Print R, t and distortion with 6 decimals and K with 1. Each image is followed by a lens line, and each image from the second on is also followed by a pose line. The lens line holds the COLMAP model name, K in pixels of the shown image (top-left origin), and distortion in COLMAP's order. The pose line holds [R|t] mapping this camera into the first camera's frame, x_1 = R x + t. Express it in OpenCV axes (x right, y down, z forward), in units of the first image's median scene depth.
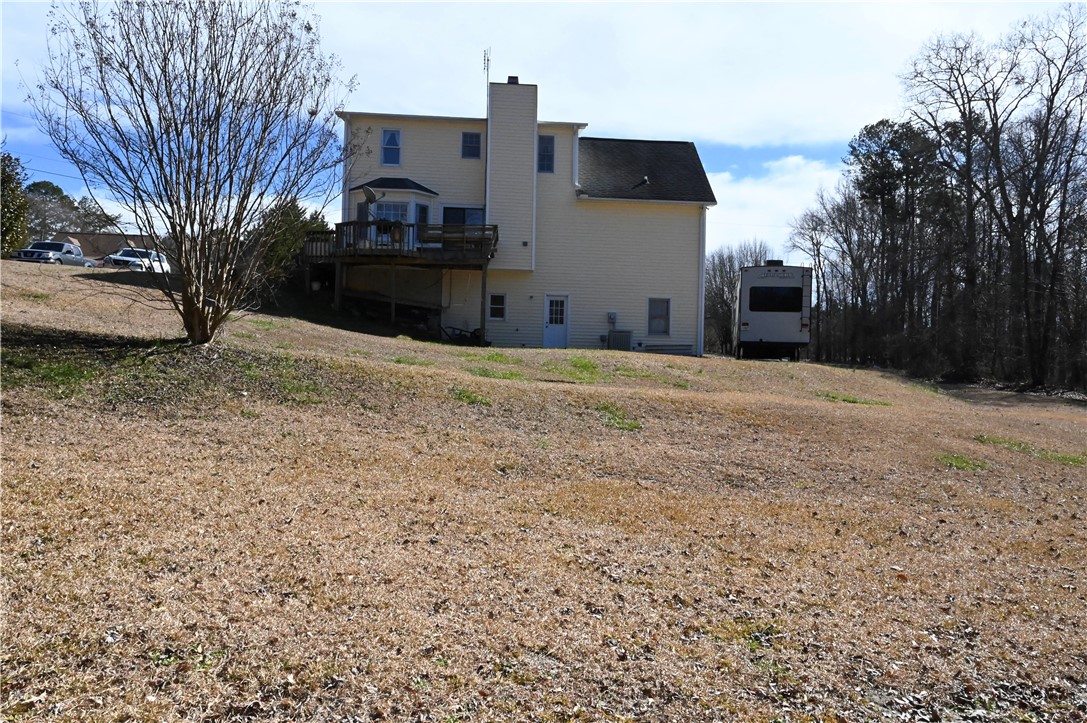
lens RADIAL K [[730.8, 0, 543.3], [0, 730.8, 354.5], [0, 0, 1]] dist [-0.001928, -0.001328]
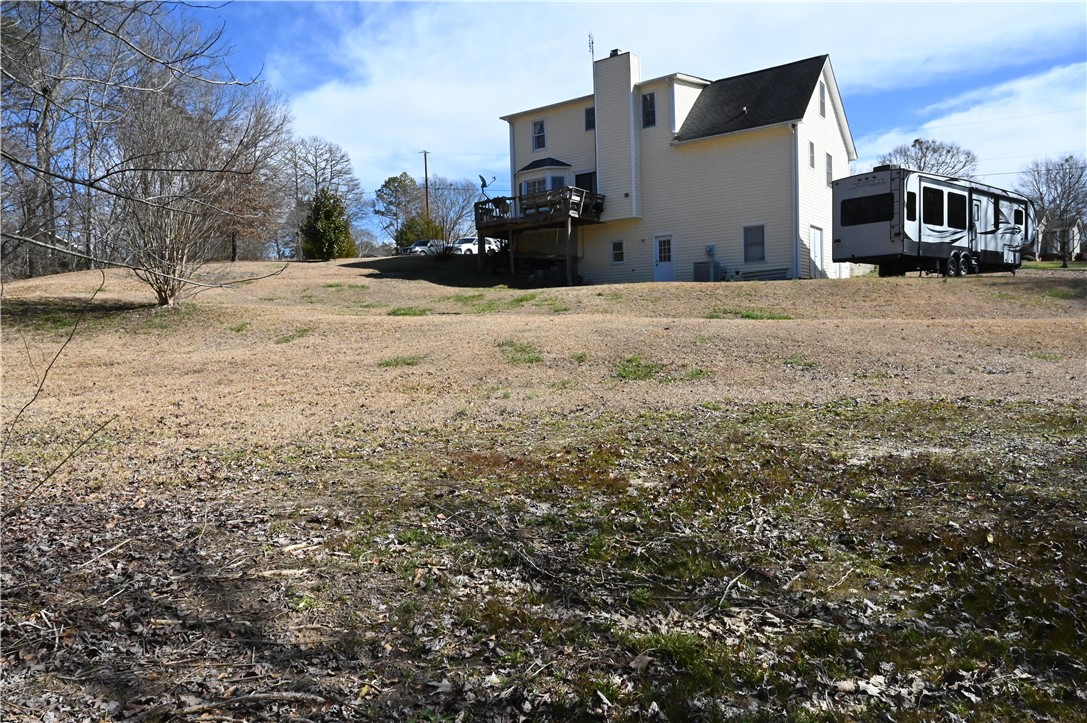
lens RADIAL K [[730.8, 0, 543.3], [0, 730.8, 354.5], [0, 0, 1]] dist [-0.001928, -0.001328]
pose [[0.756268, -0.020830, -0.653930, 0.611049], [0.065131, 0.996925, 0.043568, 0.039489], [0.651012, -0.075540, 0.755300, 0.022845]]
